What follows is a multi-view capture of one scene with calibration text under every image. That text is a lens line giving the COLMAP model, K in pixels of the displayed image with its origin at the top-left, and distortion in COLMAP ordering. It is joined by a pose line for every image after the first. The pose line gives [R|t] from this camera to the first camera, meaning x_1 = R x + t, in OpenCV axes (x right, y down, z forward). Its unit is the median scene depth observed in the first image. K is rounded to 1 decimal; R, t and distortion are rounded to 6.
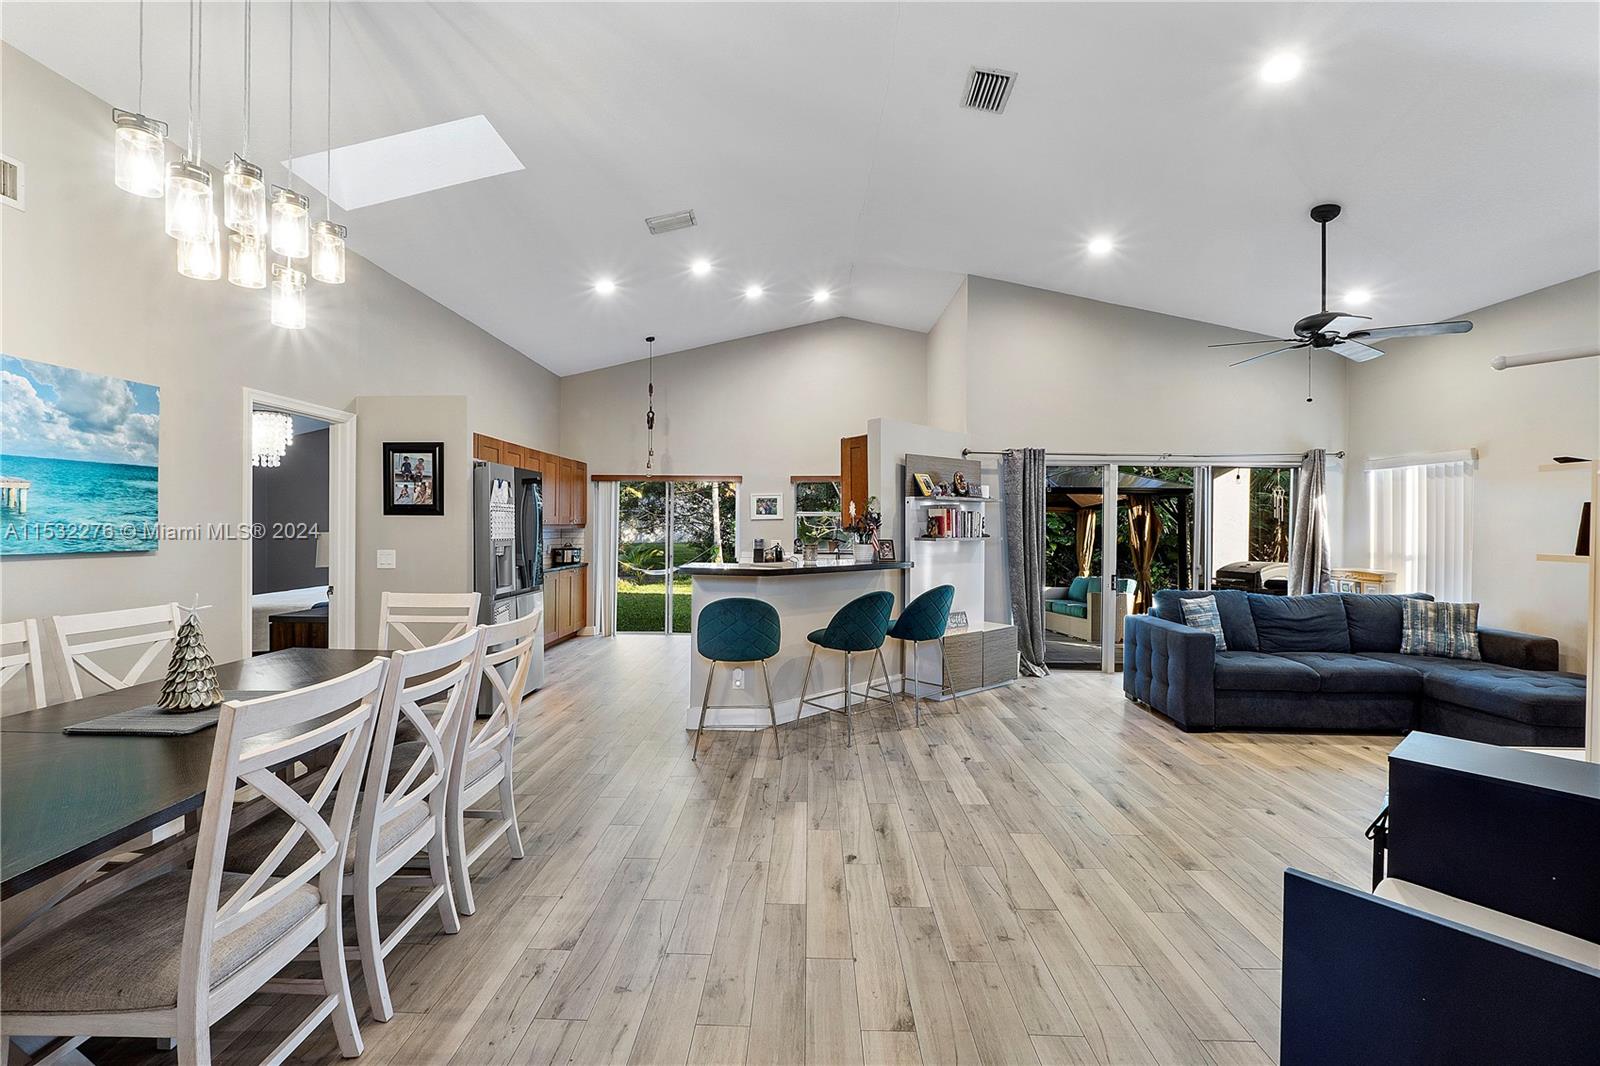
lens RADIAL K [[671.7, 0, 785.1], [0, 671.7, 525.3], [0, 0, 1]] dist [-0.011197, -0.000057]
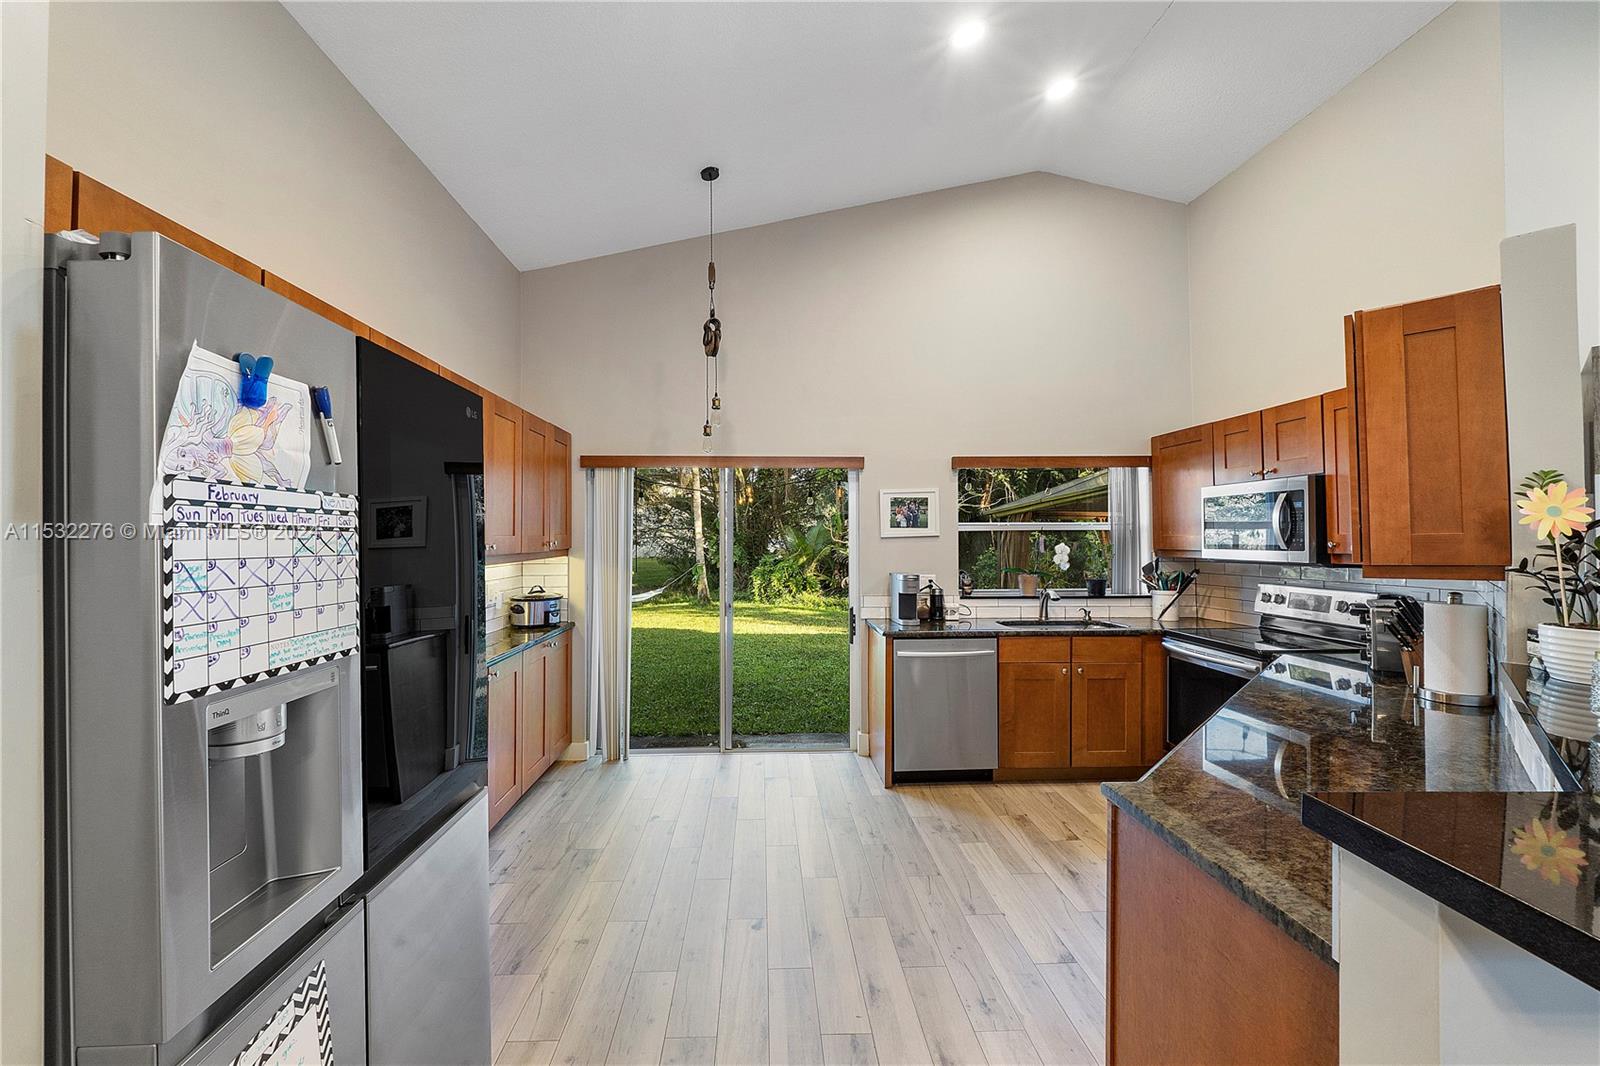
lens RADIAL K [[677.0, 0, 782.7], [0, 677.0, 530.0], [0, 0, 1]] dist [-0.008601, 0.000014]
pose [[0.997851, -0.008887, 0.064916, -0.269139], [0.009537, 0.999907, -0.009706, -0.016169], [-0.064823, 0.010304, 0.997844, 0.746933]]
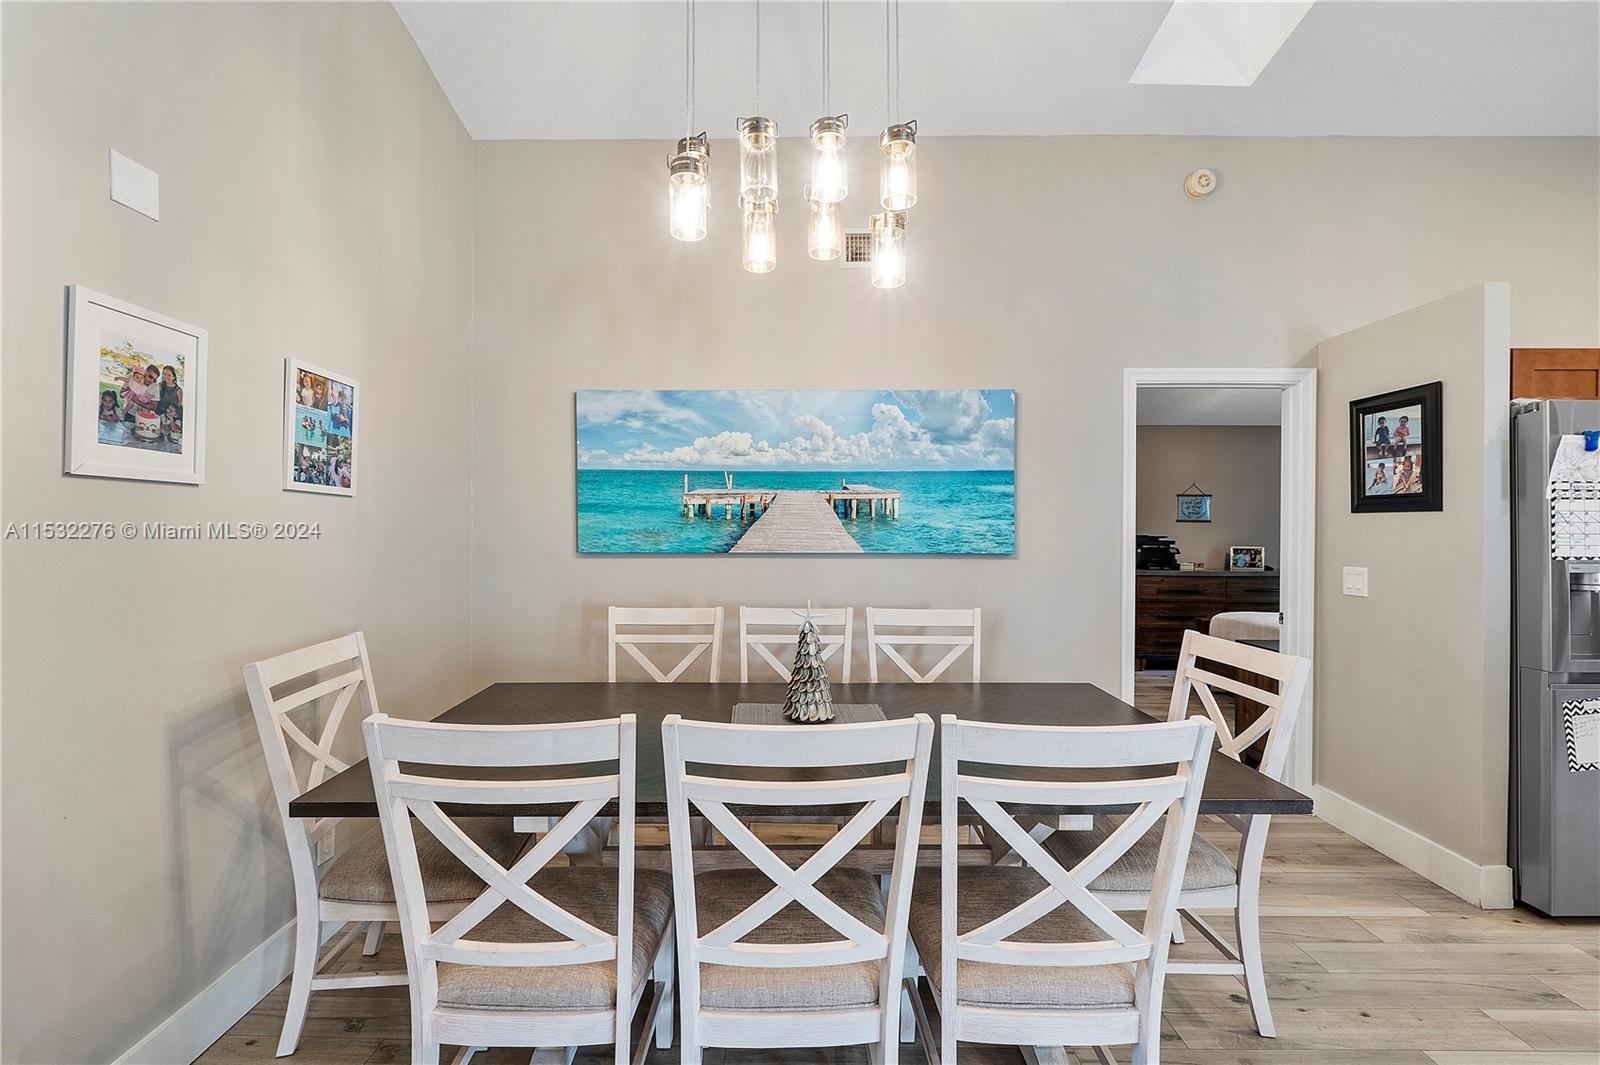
lens RADIAL K [[677.4, 0, 791.8], [0, 677.4, 527.6], [0, 0, 1]] dist [-0.000842, -0.000170]
pose [[0.034747, -0.001248, -0.999395, 0.035157], [0.000657, 0.999999, -0.001226, -0.000521], [0.999396, -0.000614, 0.034748, 0.384509]]
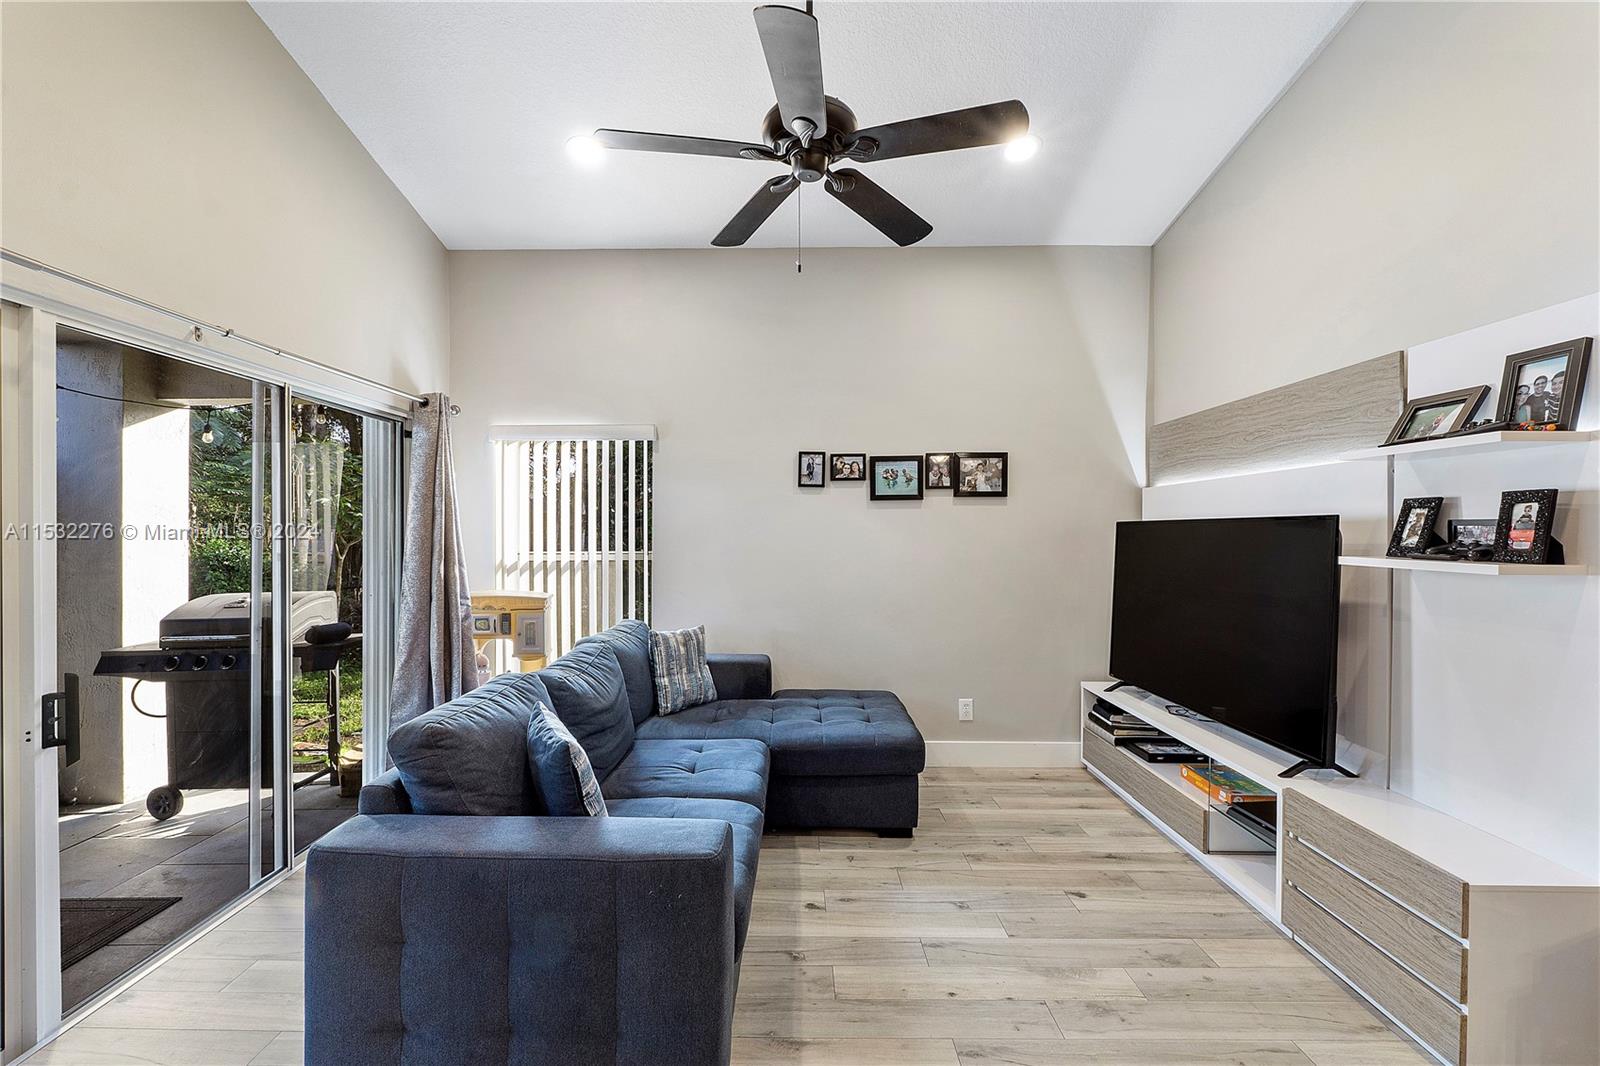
lens RADIAL K [[677.0, 0, 782.7], [0, 677.0, 530.0], [0, 0, 1]] dist [-0.008601, 0.000014]
pose [[-0.014345, -0.006295, 0.999877, 0.233408], [0.000802, 0.999980, 0.006307, 0.001848], [-0.999897, 0.000892, -0.014340, 0.838372]]
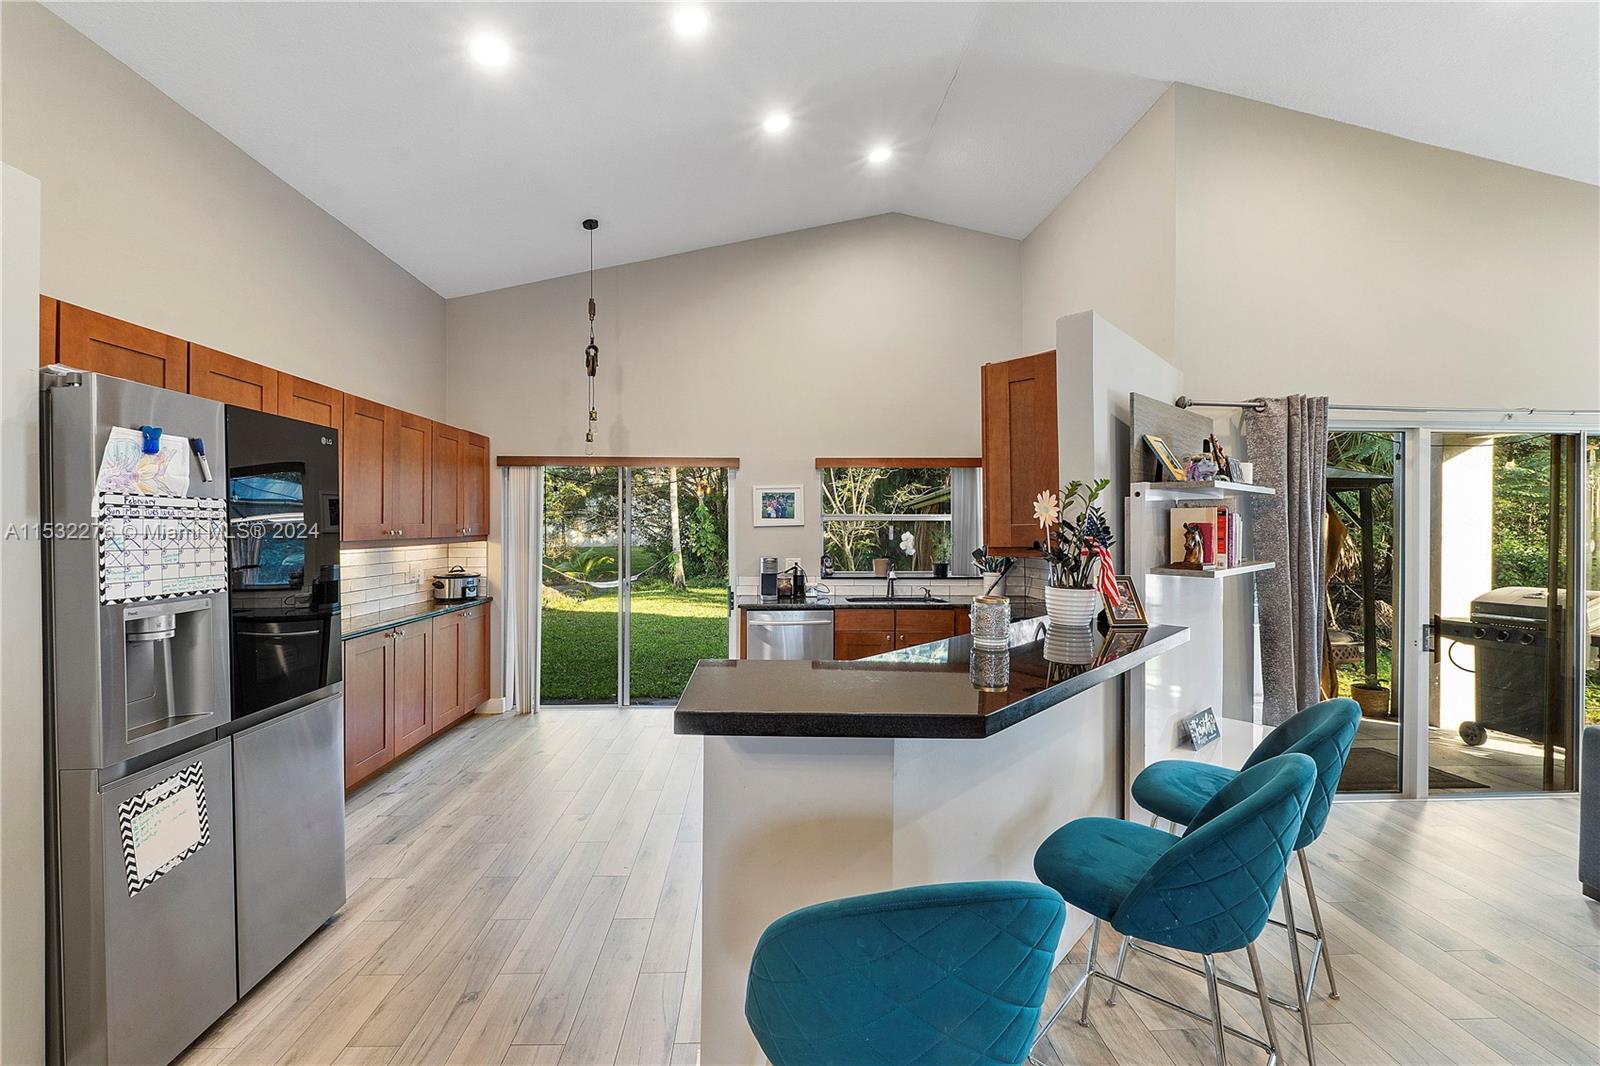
lens RADIAL K [[677.0, 0, 782.7], [0, 677.0, 530.0], [0, 0, 1]] dist [-0.008601, 0.000014]
pose [[0.997896, -0.005649, 0.064595, -0.105514], [0.005280, 0.999969, 0.005883, -0.014226], [-0.064626, -0.005529, 0.997894, 0.579421]]
